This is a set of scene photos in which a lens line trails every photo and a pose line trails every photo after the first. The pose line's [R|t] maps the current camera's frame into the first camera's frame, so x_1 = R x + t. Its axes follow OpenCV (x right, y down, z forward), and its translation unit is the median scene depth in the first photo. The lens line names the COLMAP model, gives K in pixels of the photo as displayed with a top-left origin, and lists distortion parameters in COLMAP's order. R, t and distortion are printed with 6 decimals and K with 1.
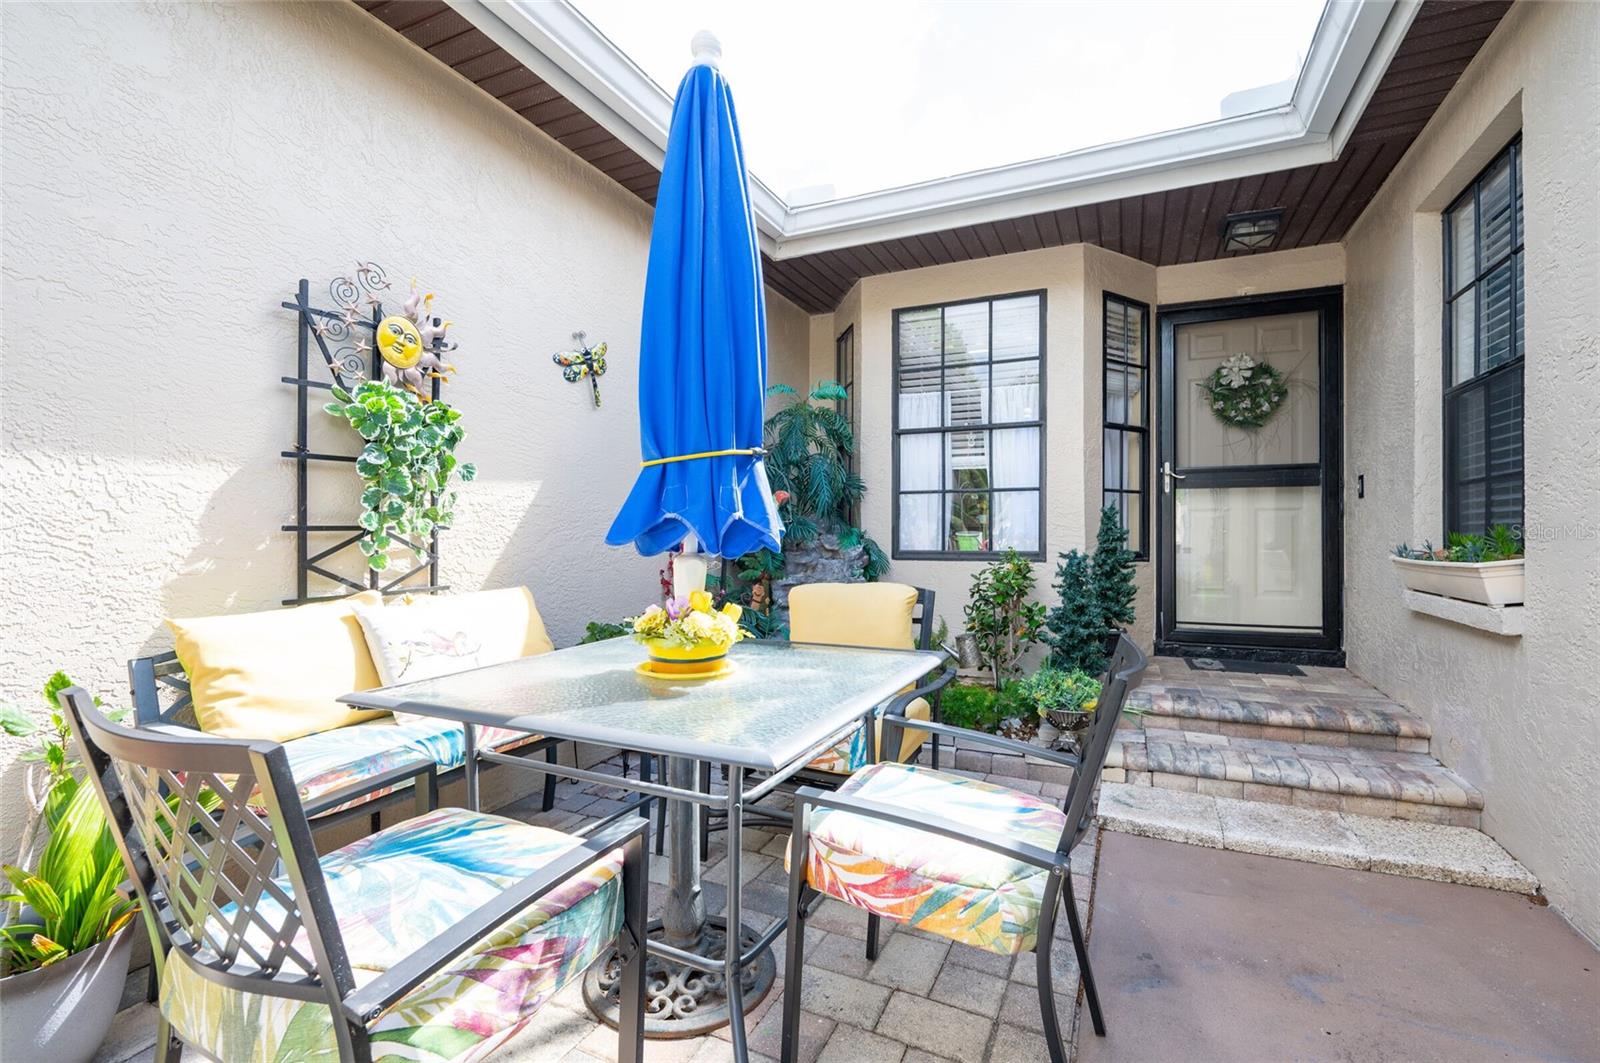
lens RADIAL K [[722.2, 0, 800.7], [0, 722.2, 534.8], [0, 0, 1]] dist [-0.001459, -0.000168]
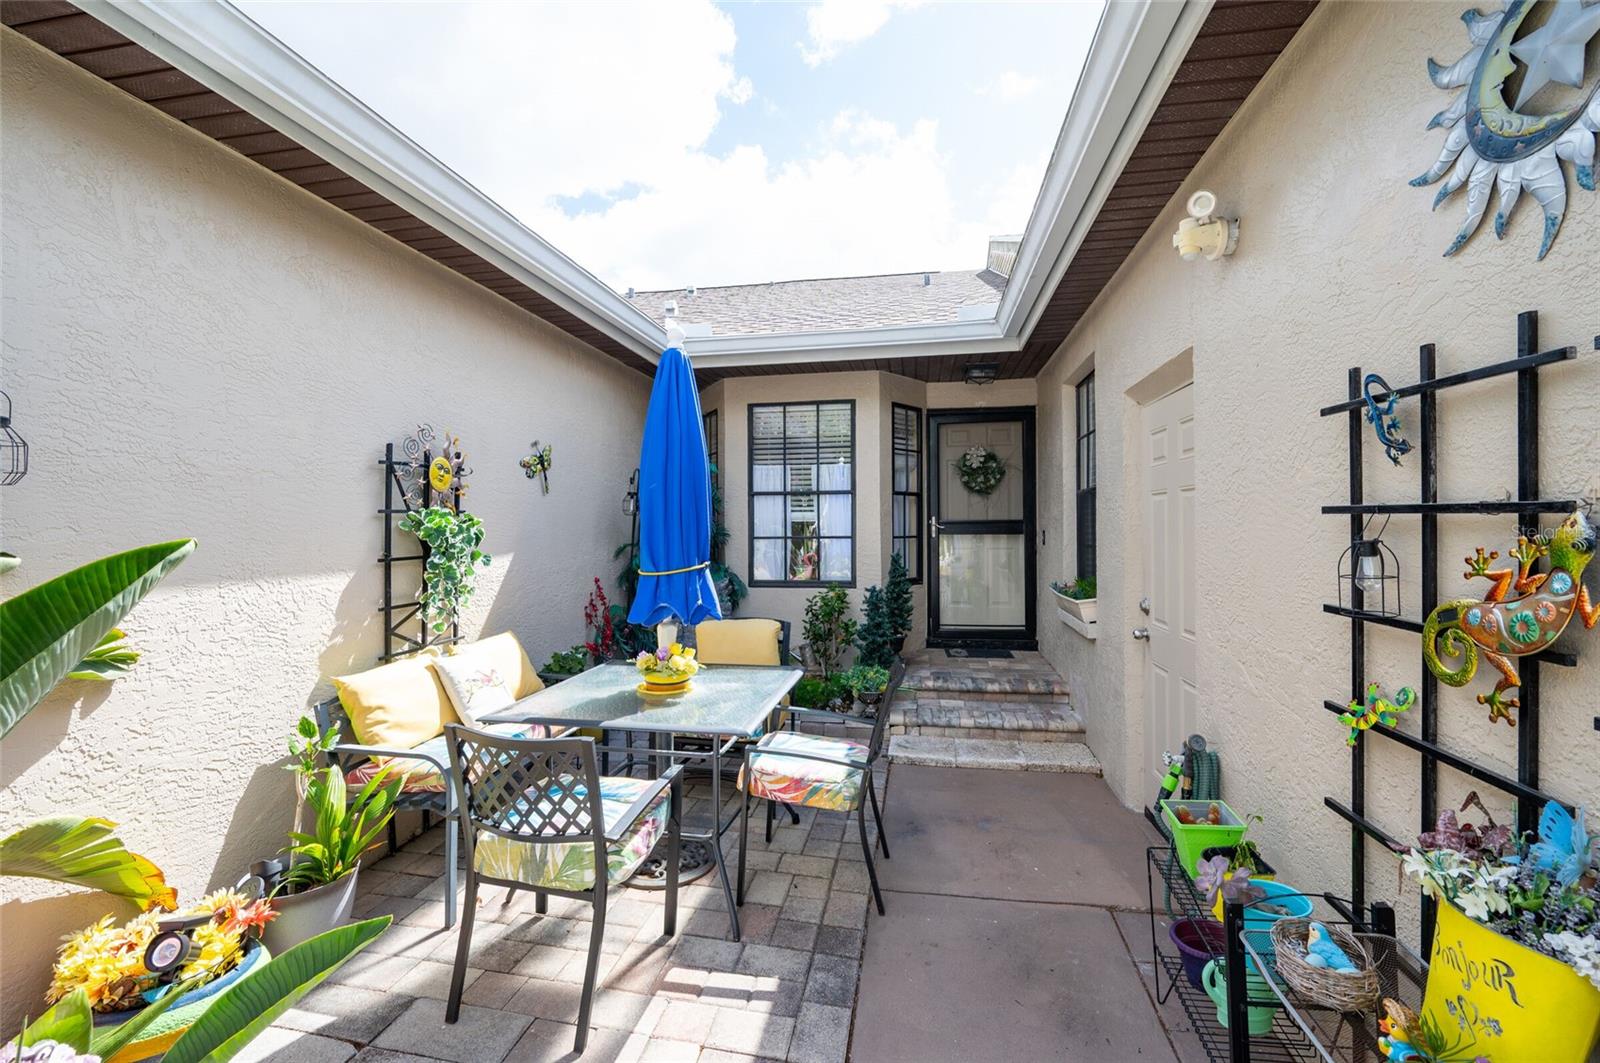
lens RADIAL K [[676.7, 0, 800.3], [0, 676.7, 530.2], [0, 0, 1]] dist [-0.001047, -0.000373]
pose [[0.968636, -0.007531, 0.248369, -0.109622], [0.006683, 0.999969, 0.004258, -0.089559], [-0.248394, -0.002464, 0.968656, -0.299455]]
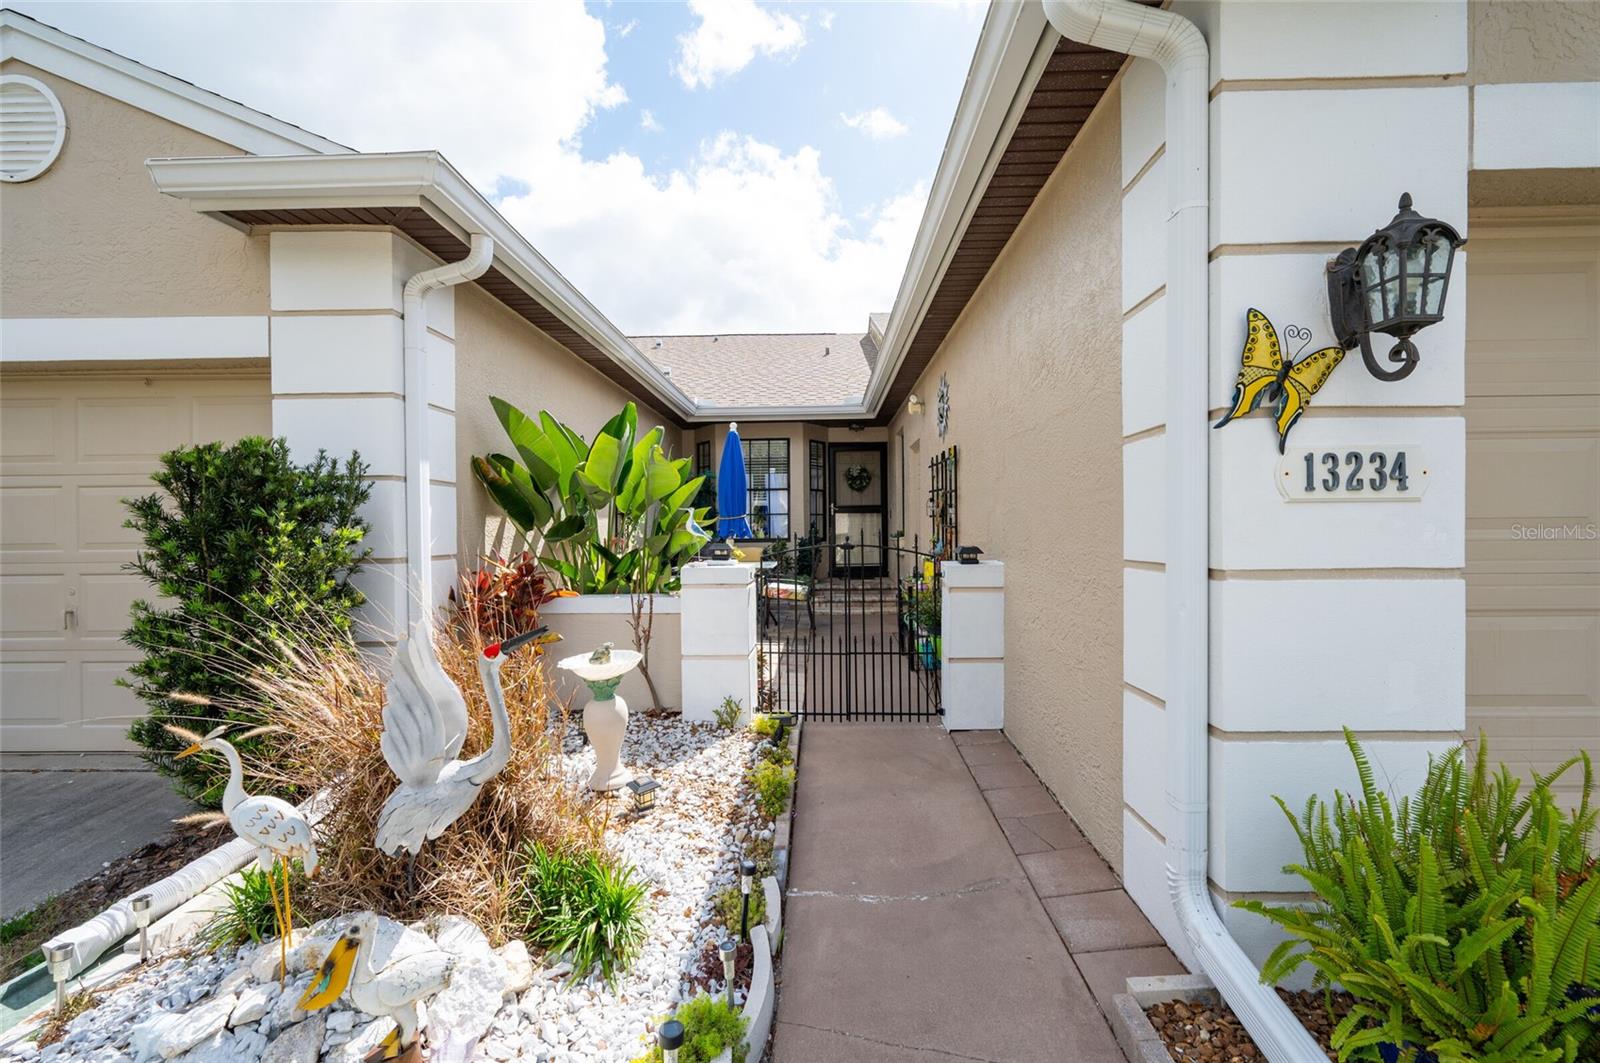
lens RADIAL K [[676.7, 0, 808.8], [0, 676.7, 532.8], [0, 0, 1]] dist [-0.001047, -0.000373]
pose [[0.916137, -0.011321, 0.400705, -0.616795], [0.009635, 0.999934, 0.006222, -0.010767], [-0.400749, -0.001839, 0.916186, -1.349720]]
